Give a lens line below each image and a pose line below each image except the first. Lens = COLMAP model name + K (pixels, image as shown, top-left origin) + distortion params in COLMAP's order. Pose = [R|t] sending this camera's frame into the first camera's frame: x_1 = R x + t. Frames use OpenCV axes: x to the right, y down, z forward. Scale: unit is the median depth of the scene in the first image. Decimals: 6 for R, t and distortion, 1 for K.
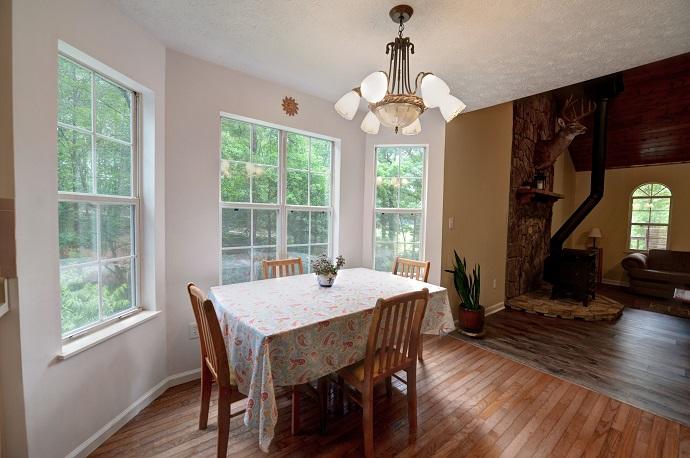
lens RADIAL K [[281.4, 0, 343.9], [0, 281.4, 225.8], [0, 0, 1]] dist [-0.013441, -0.001812]
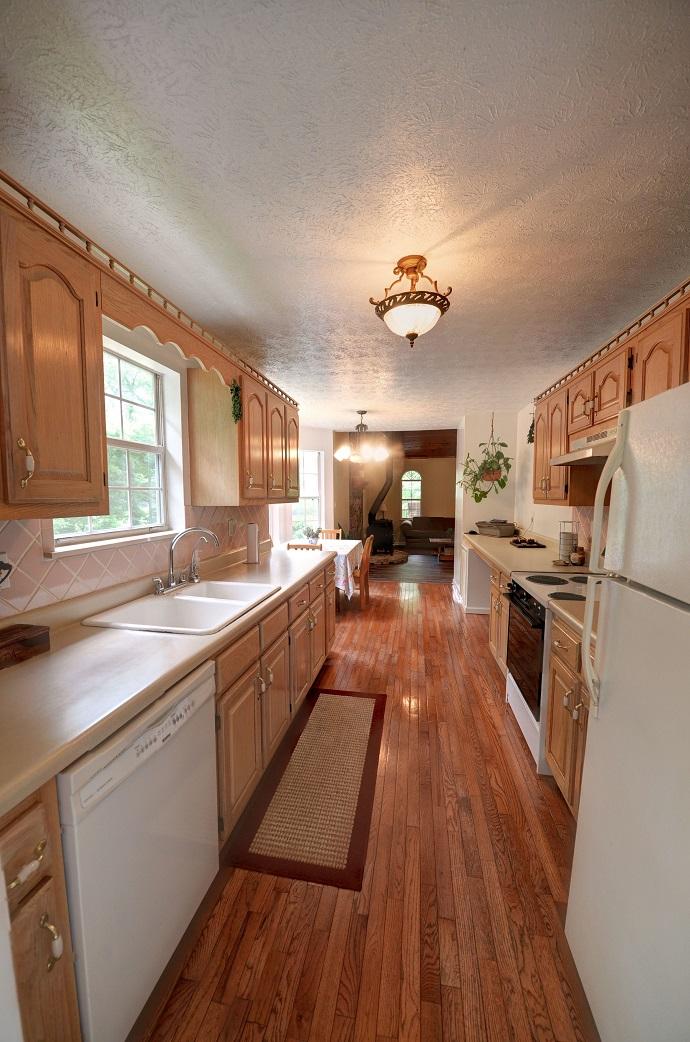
lens RADIAL K [[424.9, 0, 328.3], [0, 424.9, 533.2], [0, 0, 1]] dist [-0.013441, -0.001812]
pose [[0.763104, -0.091034, 0.639832, -0.664241], [0.056940, 0.995650, 0.073750, -0.019256], [-0.643762, -0.019847, 0.764968, -0.423086]]
